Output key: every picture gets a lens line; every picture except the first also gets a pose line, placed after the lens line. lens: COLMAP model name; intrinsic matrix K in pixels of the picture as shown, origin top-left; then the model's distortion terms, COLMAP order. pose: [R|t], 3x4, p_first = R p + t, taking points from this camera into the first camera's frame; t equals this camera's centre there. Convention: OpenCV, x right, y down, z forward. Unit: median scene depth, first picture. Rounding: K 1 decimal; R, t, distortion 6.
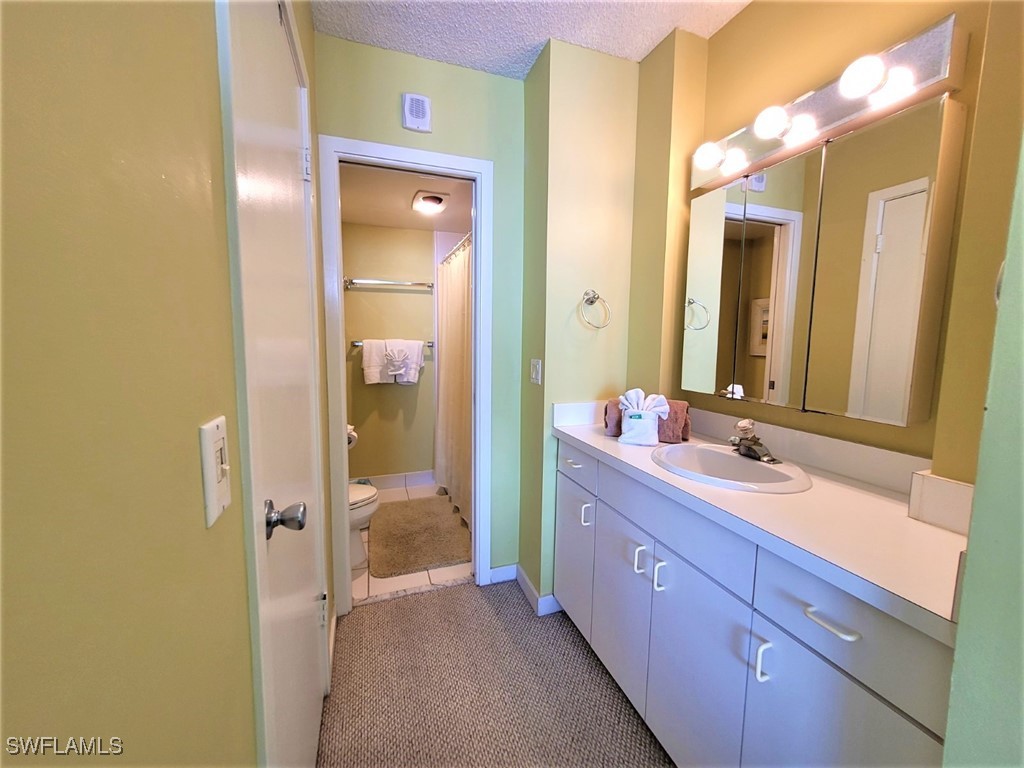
lens RADIAL K [[407.4, 0, 512.0], [0, 407.4, 384.0], [0, 0, 1]] dist [0.003400, 0.000021]
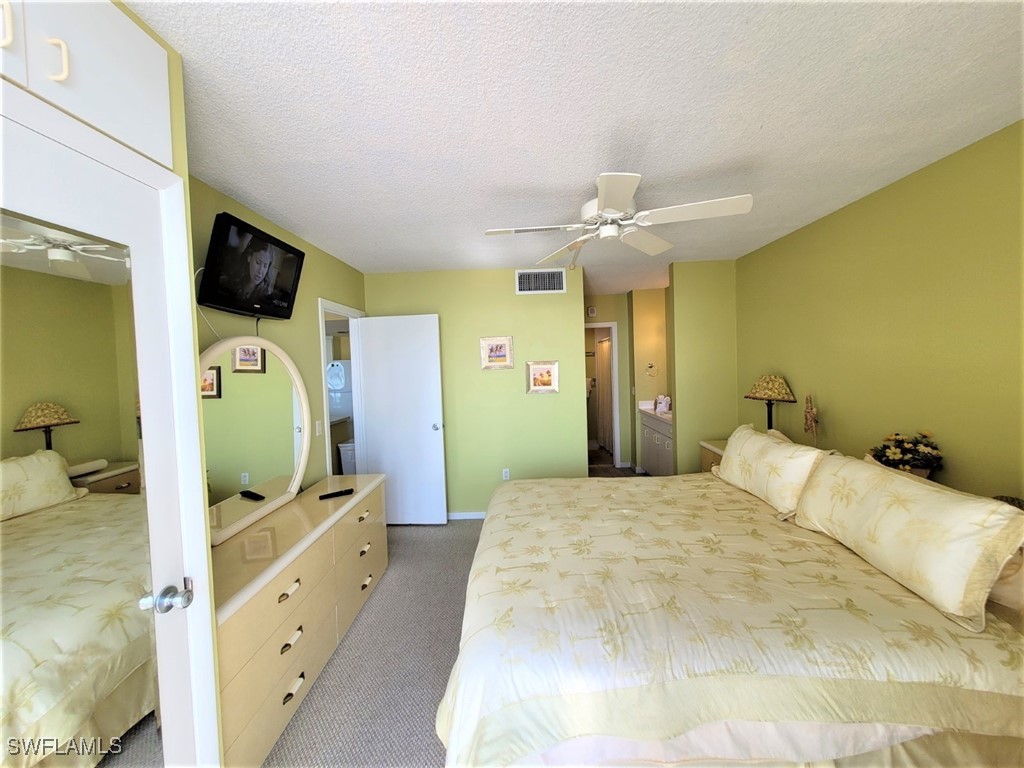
lens RADIAL K [[407.4, 0, 512.0], [0, 407.4, 384.0], [0, 0, 1]] dist [0.003400, 0.000021]
pose [[0.933674, -0.030910, -0.356787, 0.171906], [0.009699, 0.998085, -0.061086, 0.055889], [0.357992, 0.053574, 0.932186, -1.231377]]
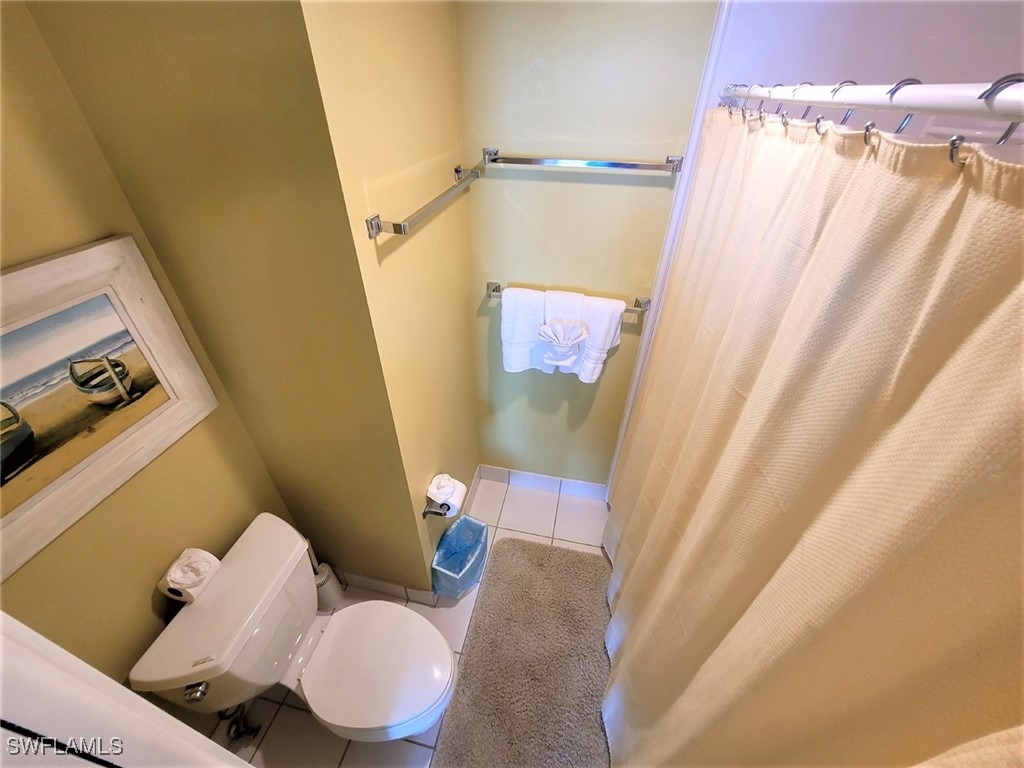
lens RADIAL K [[407.4, 0, 512.0], [0, 407.4, 384.0], [0, 0, 1]] dist [0.003400, 0.000021]
pose [[0.850461, 0.313031, -0.422763, -0.109677], [-0.055699, 0.852740, 0.519357, -0.267832], [0.523082, -0.418145, 0.742657, 0.583048]]
